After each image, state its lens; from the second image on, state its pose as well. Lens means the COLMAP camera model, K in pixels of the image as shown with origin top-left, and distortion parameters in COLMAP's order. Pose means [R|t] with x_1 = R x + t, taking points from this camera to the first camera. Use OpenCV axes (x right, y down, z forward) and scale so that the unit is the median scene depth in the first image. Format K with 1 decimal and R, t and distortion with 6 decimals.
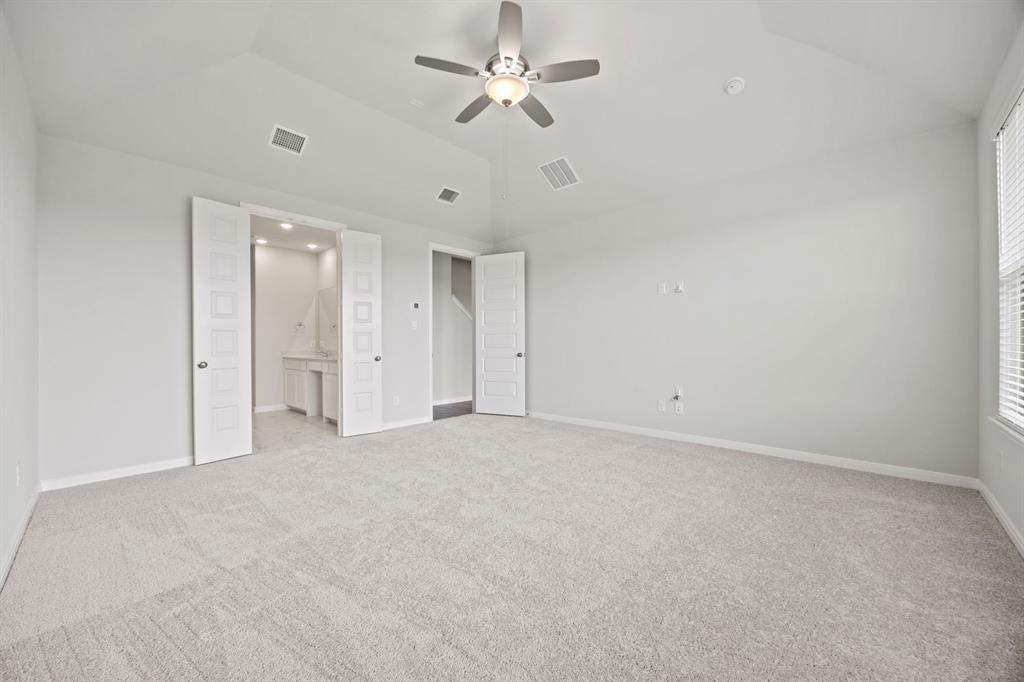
lens RADIAL K [[391.1, 0, 515.1], [0, 391.1, 344.6], [0, 0, 1]] dist [-0.002463, -0.000265]
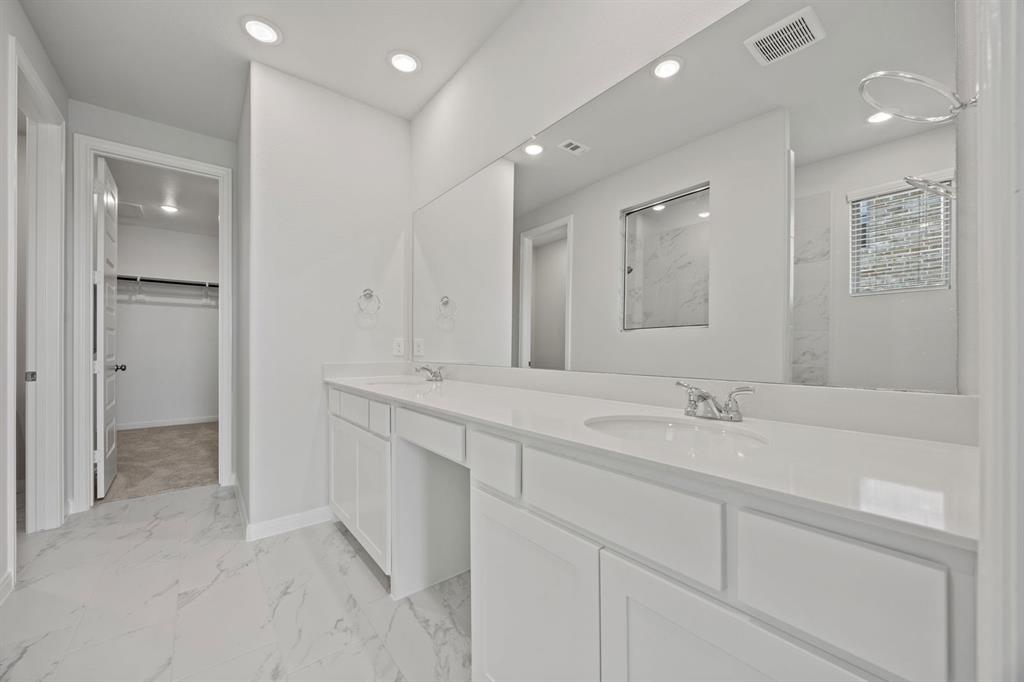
lens RADIAL K [[391.1, 0, 515.1], [0, 391.1, 344.6], [0, 0, 1]] dist [-0.002463, -0.000265]
pose [[0.991044, 0.001393, -0.133528, -0.369859], [-0.002932, 0.999932, -0.011330, 0.001098], [0.133503, 0.011620, 0.990980, 0.662153]]
